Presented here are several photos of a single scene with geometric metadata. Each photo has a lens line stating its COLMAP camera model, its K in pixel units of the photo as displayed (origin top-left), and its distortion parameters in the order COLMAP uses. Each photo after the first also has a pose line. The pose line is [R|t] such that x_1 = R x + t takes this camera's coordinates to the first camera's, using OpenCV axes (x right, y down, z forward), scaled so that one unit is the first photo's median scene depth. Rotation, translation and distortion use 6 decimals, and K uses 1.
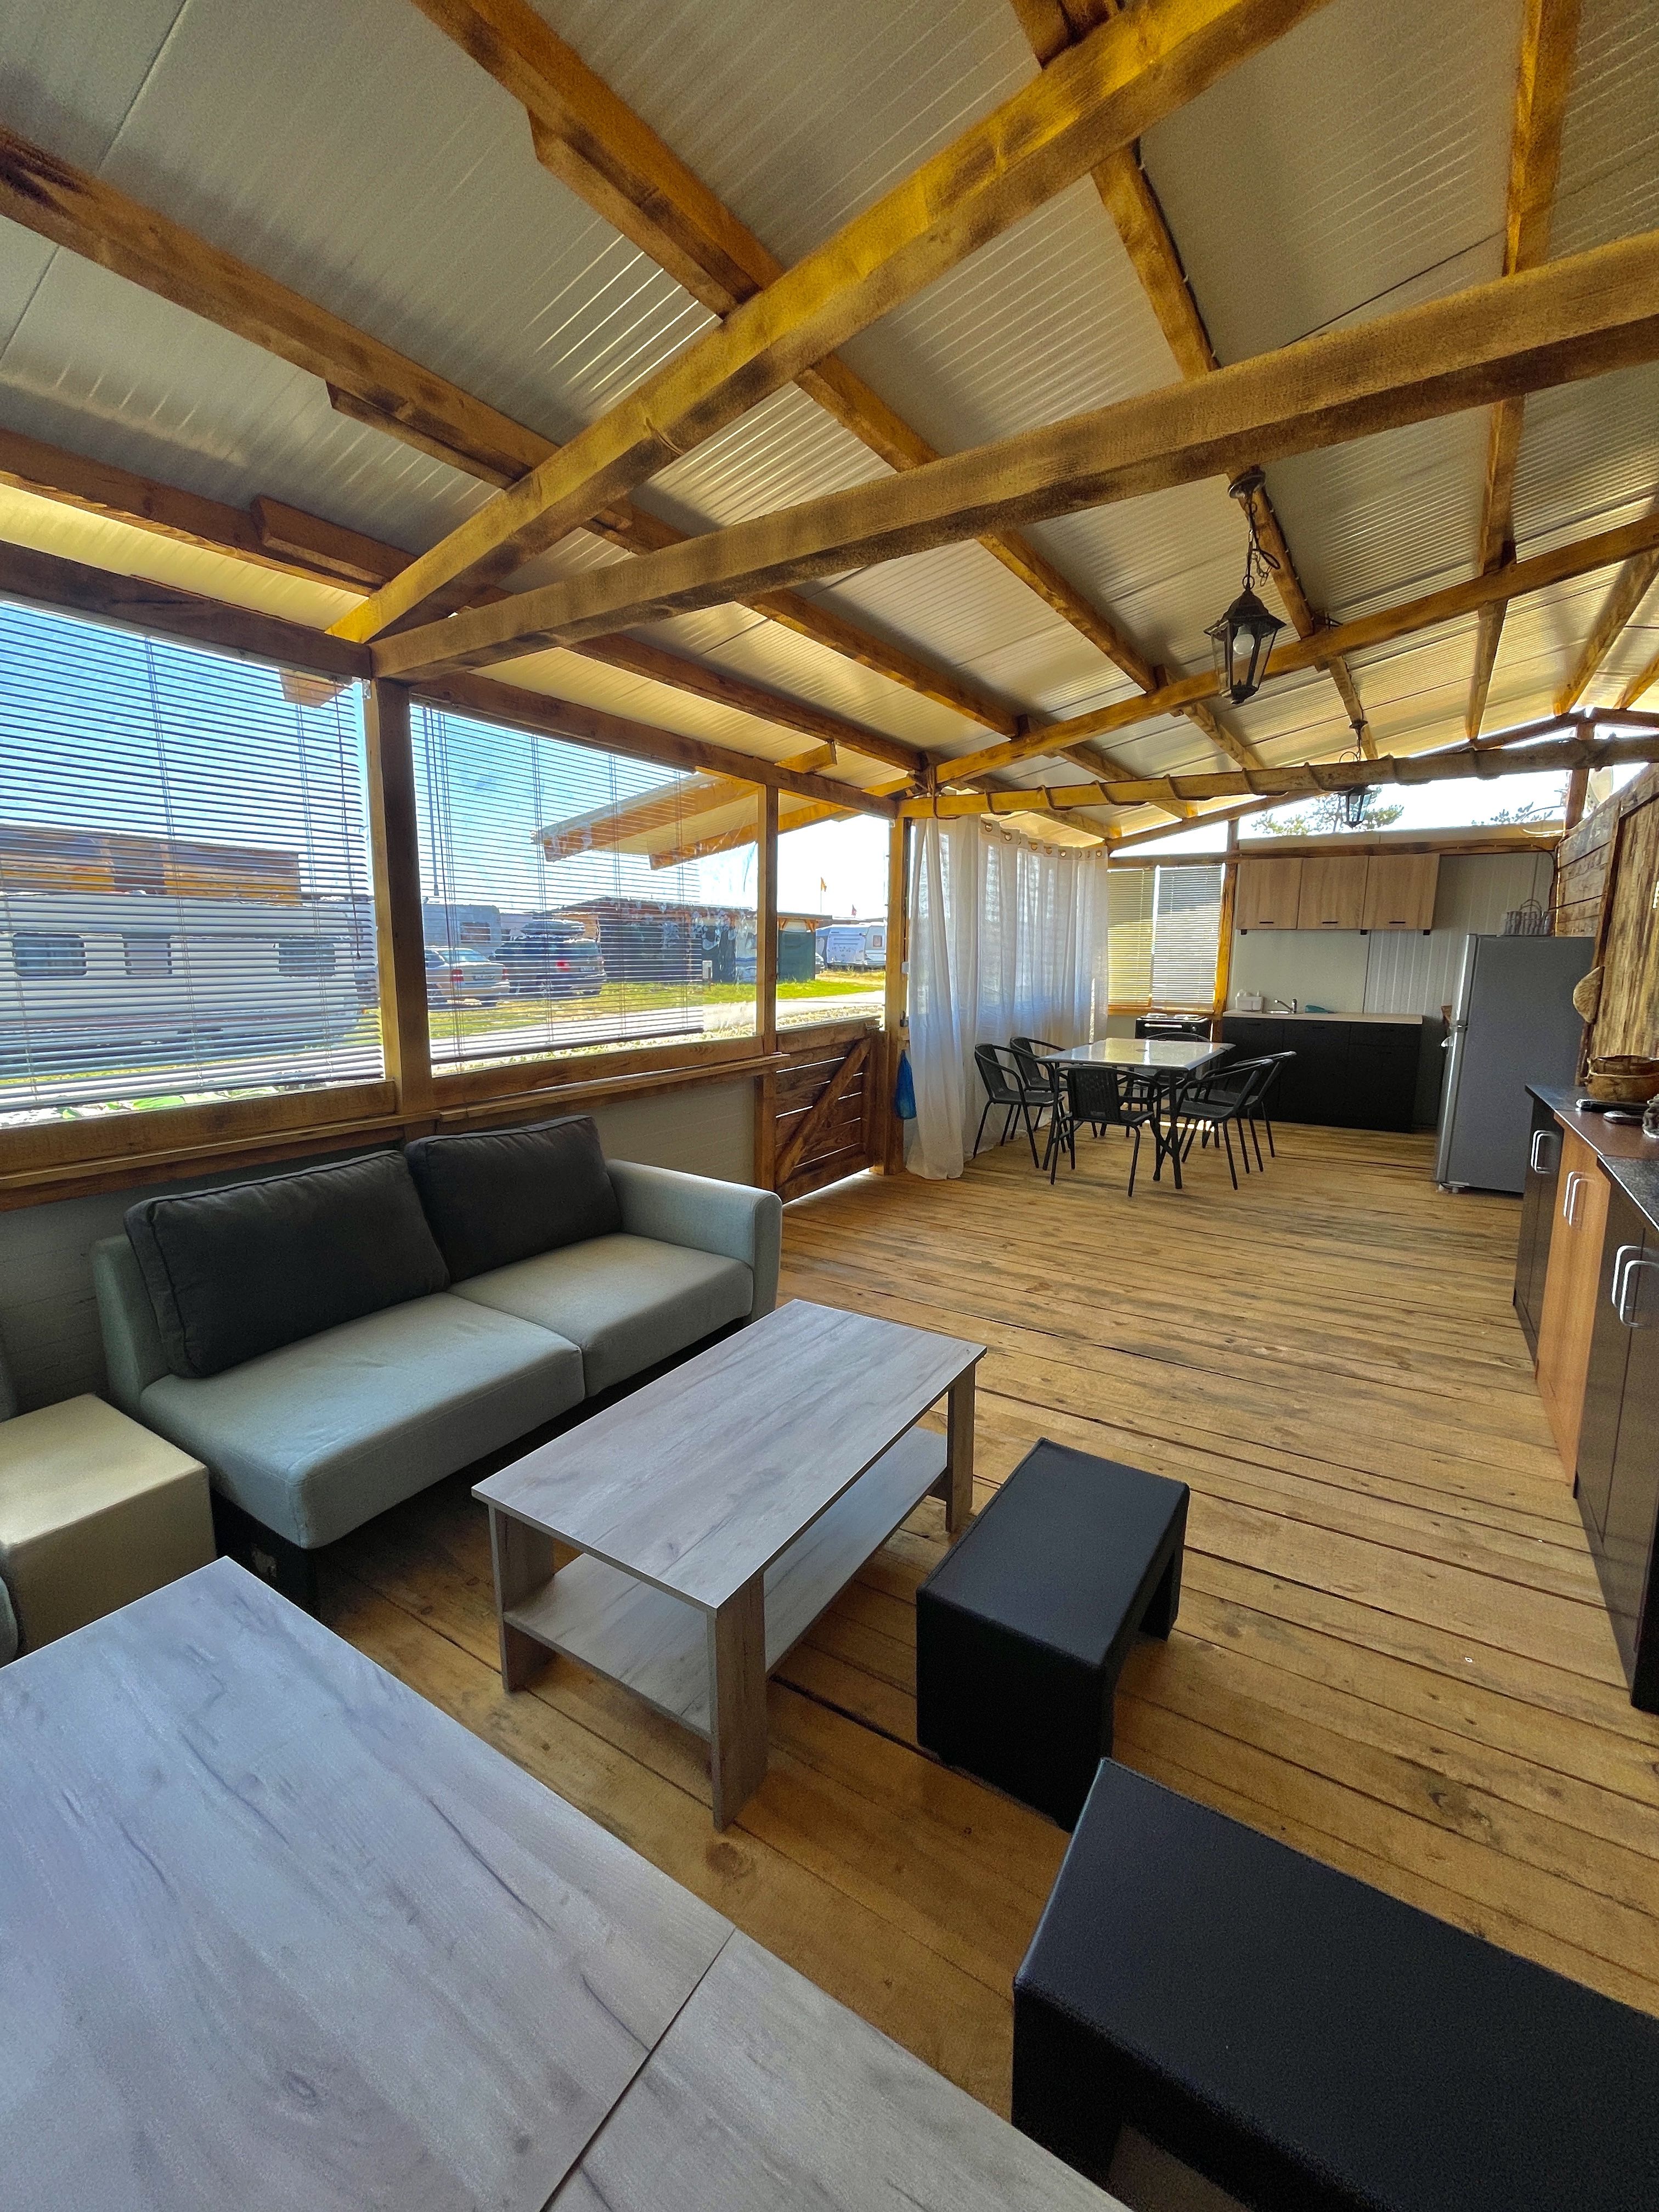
lens RADIAL K [[901.0, 0, 838.3], [0, 901.0, 1095.6], [0, 0, 1]] dist [-0.002033, 0.000019]
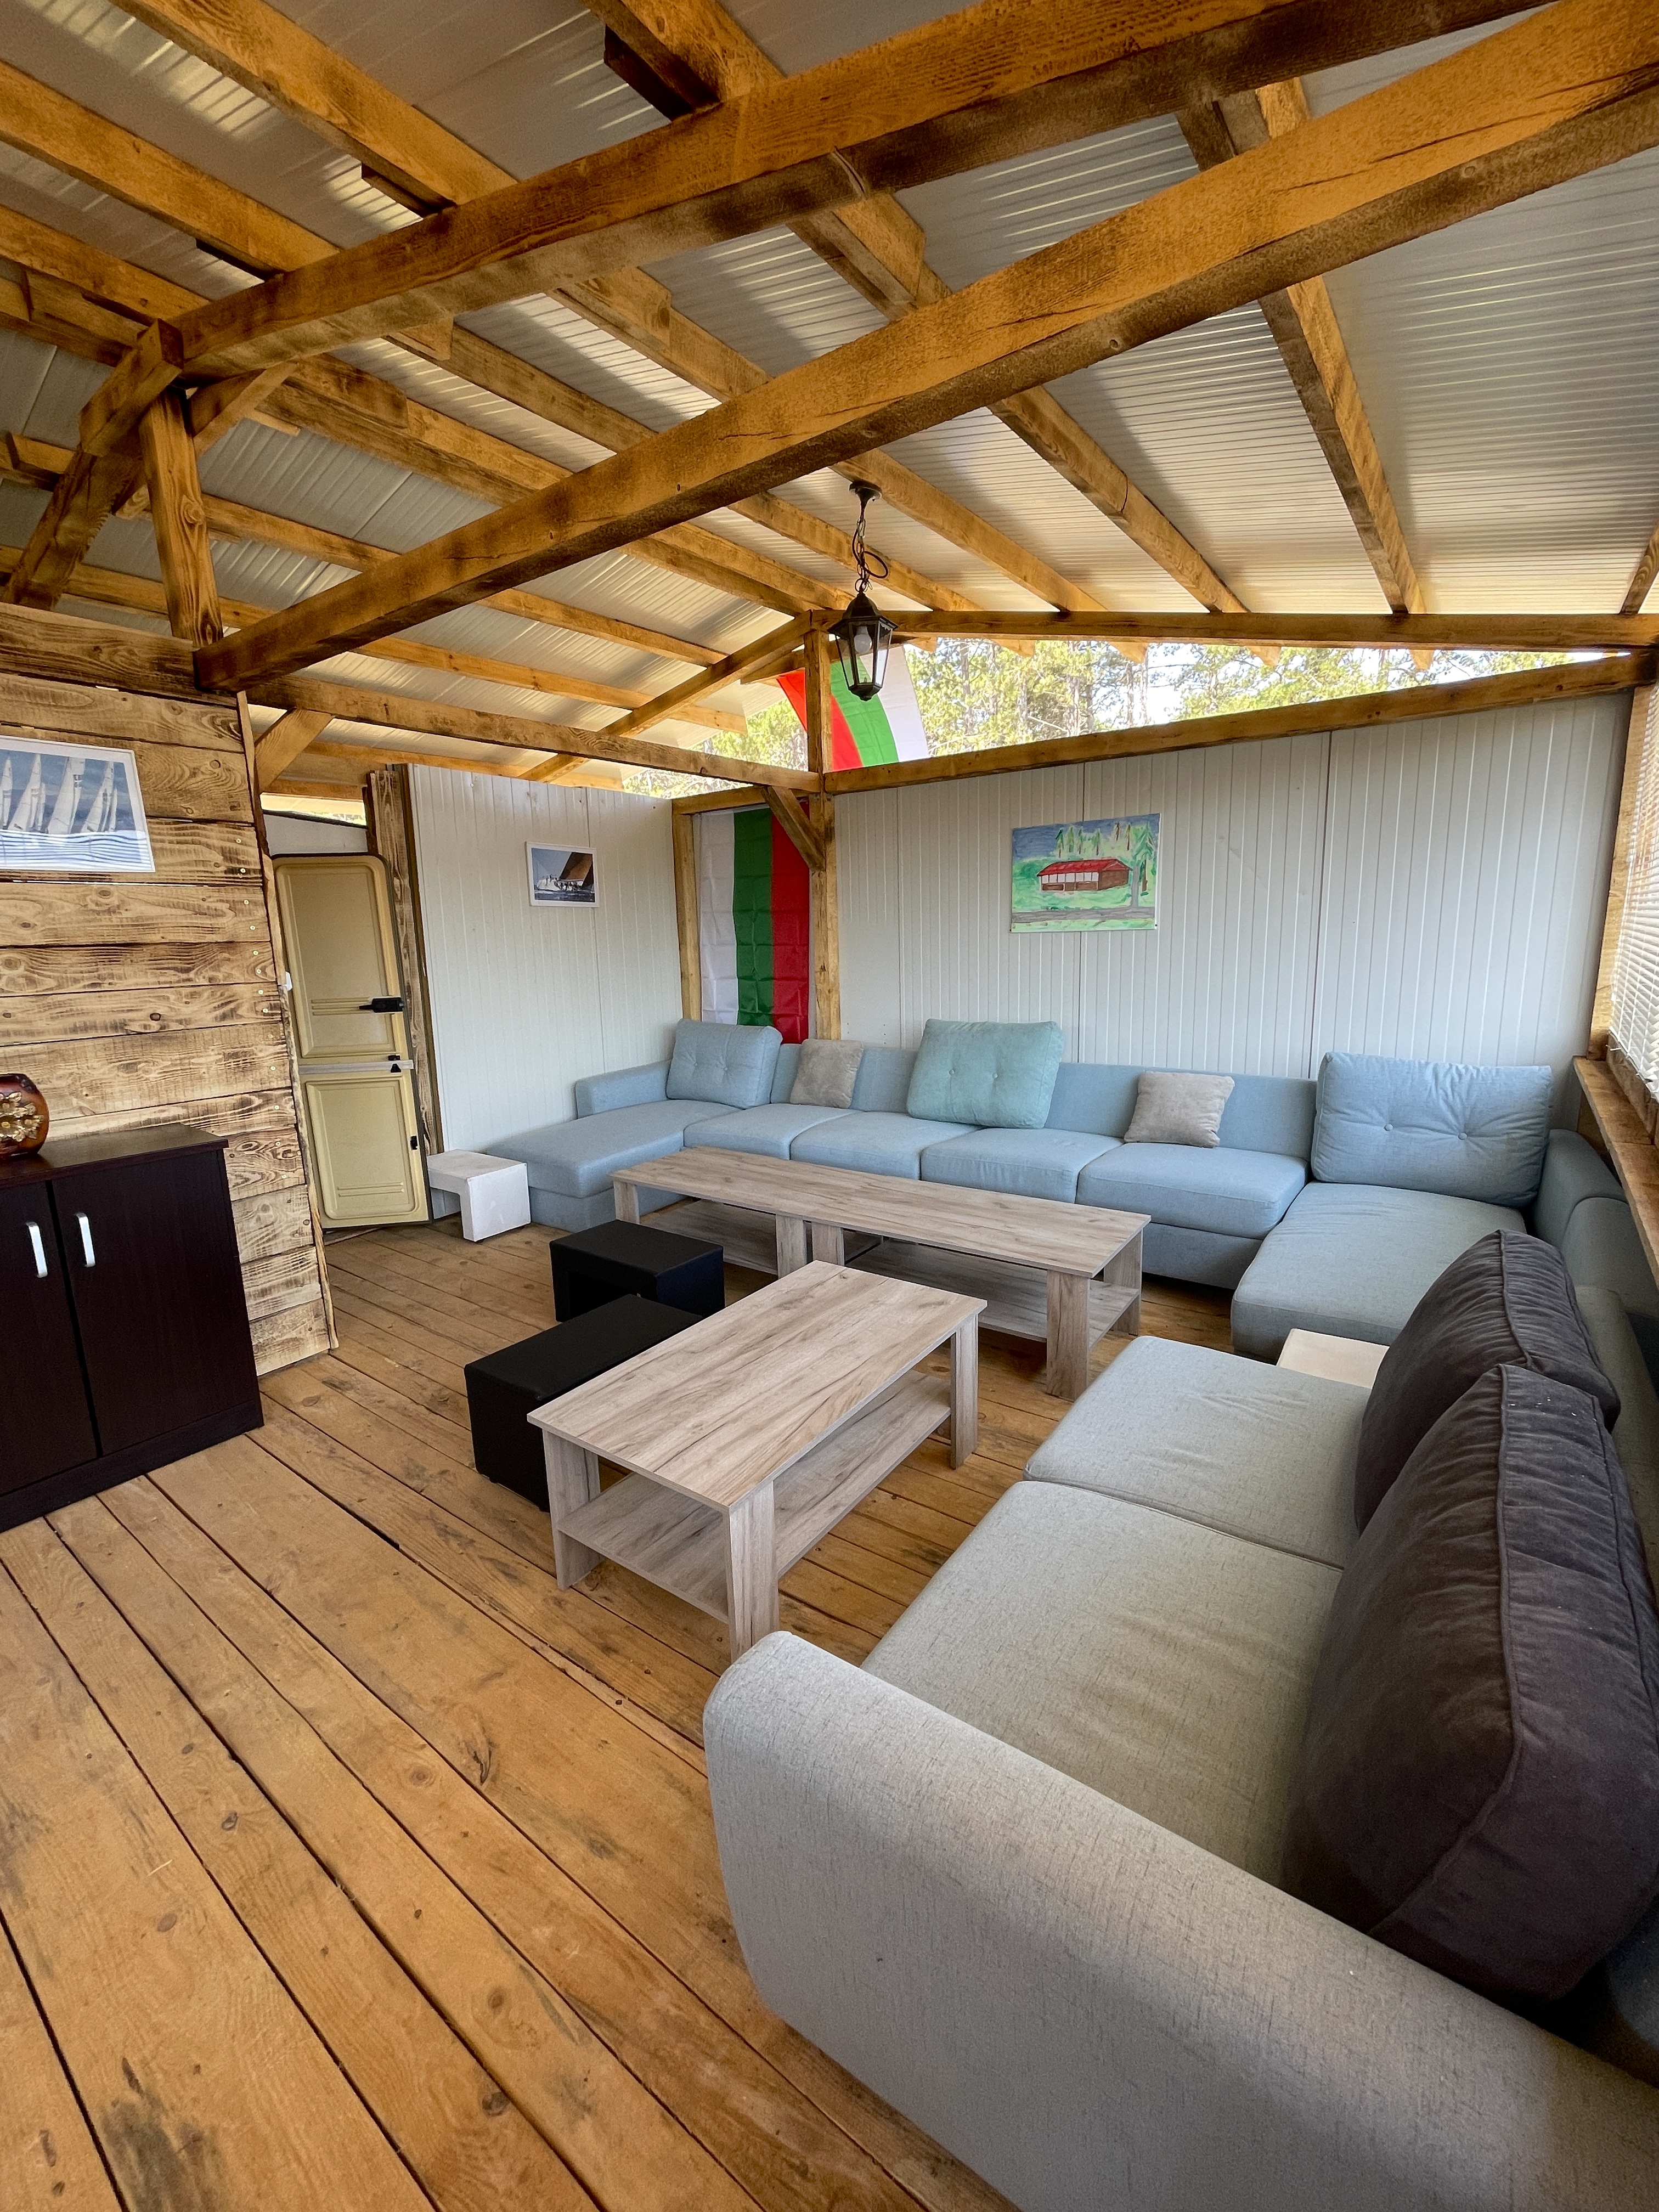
lens RADIAL K [[901.0, 0, 838.3], [0, 901.0, 1095.6], [0, 0, 1]] dist [-0.002033, 0.000019]
pose [[-0.997772, 0.010453, 0.065893, -0.260854], [0.032571, 0.938279, 0.344342, -0.399322], [-0.058227, 0.345721, -0.936529, 2.243975]]
